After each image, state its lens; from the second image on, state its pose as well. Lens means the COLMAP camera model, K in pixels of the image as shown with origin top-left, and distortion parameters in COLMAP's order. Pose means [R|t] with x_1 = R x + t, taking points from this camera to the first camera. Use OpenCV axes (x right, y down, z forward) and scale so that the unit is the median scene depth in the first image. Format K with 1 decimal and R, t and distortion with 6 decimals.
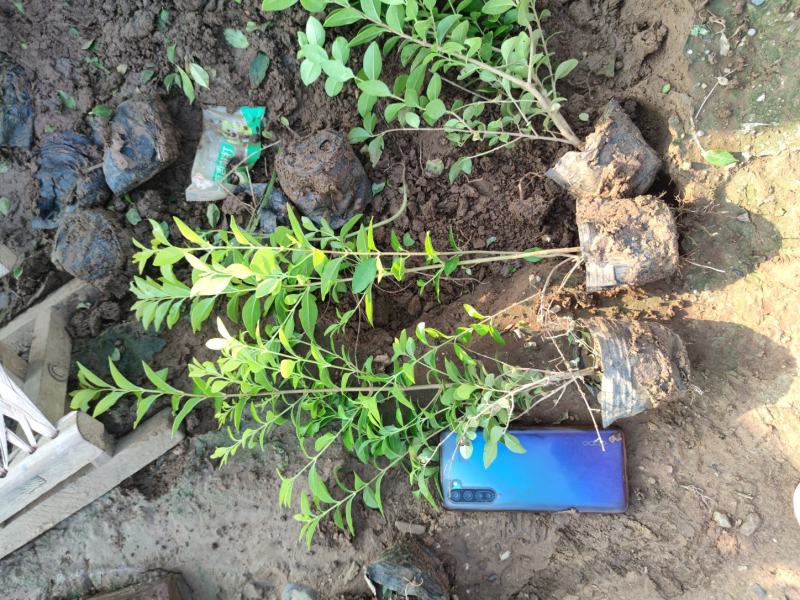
lens RADIAL K [[324.0, 0, 400.0], [0, 324.0, 300.0], [0, 0, 1]] dist [0.000451, -0.000014]
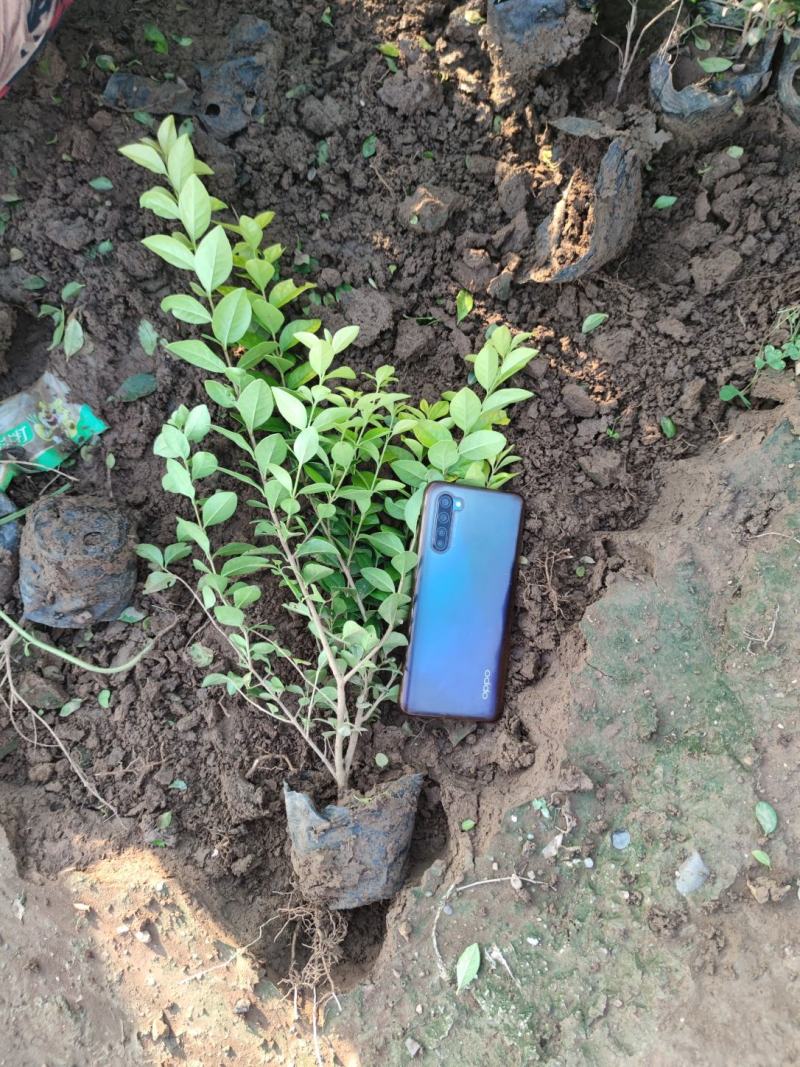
lens RADIAL K [[432.1, 0, 400.0], [0, 432.1, 533.5], [0, 0, 1]] dist [0.000451, -0.000014]
pose [[0.705303, 0.708816, -0.011246, 0.246579], [-0.708599, 0.704444, -0.040574, -0.901127], [-0.020837, 0.036586, 0.999113, 0.014015]]
